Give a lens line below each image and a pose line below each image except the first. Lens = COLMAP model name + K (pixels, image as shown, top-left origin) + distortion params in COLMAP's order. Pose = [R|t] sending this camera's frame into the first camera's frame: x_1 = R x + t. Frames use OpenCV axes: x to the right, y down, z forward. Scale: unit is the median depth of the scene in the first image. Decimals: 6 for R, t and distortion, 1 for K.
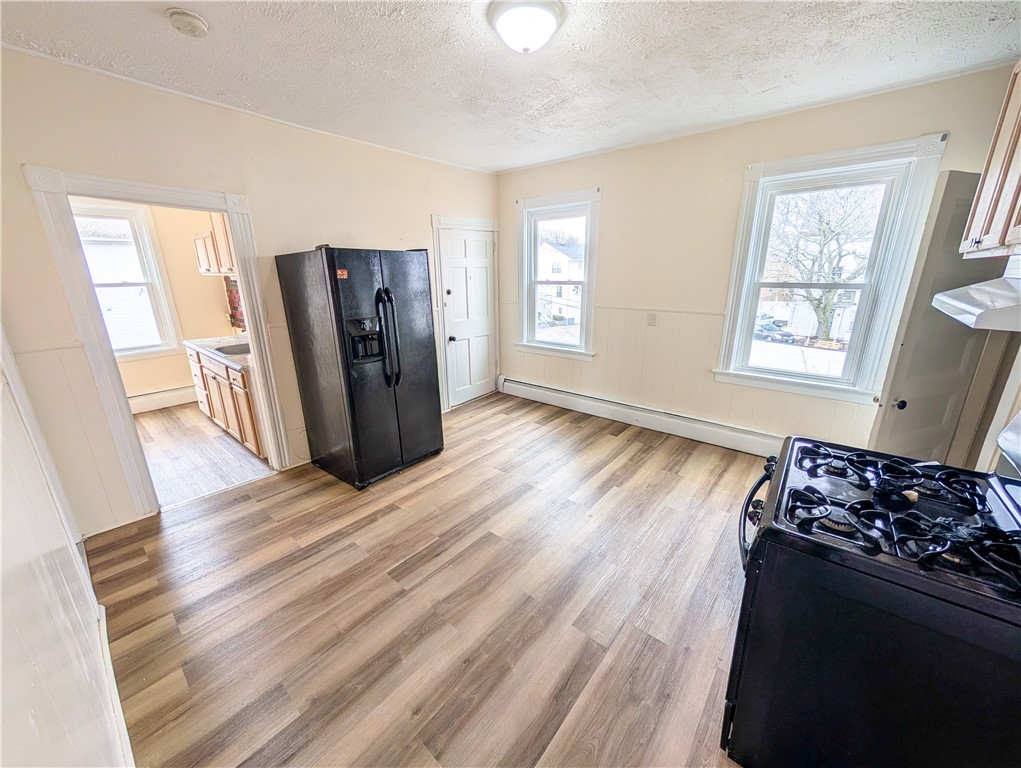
lens RADIAL K [[386.8, 0, 509.6], [0, 386.8, 382.1], [0, 0, 1]] dist [-0.000772, -0.000107]
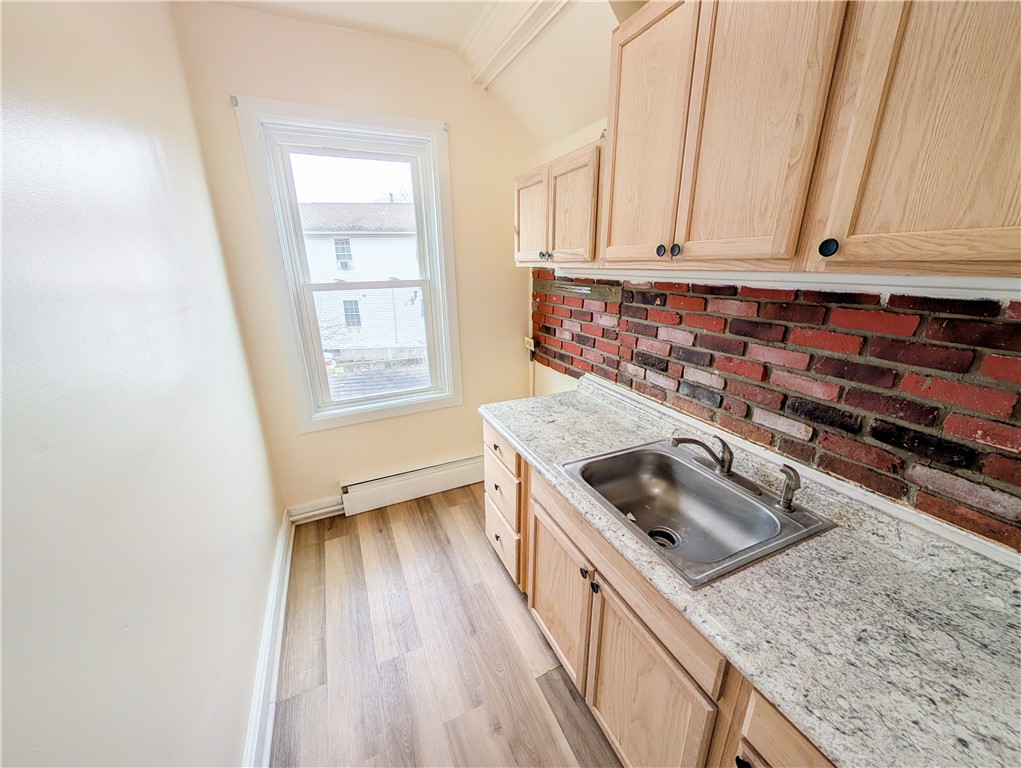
lens RADIAL K [[386.8, 0, 509.9], [0, 386.8, 387.2], [0, 0, 1]] dist [-0.000772, -0.000107]
pose [[0.903322, 0.128148, -0.409374, -0.575072], [-0.112004, 0.991690, 0.063287, -0.153288], [0.414082, -0.011317, 0.910169, 0.540469]]
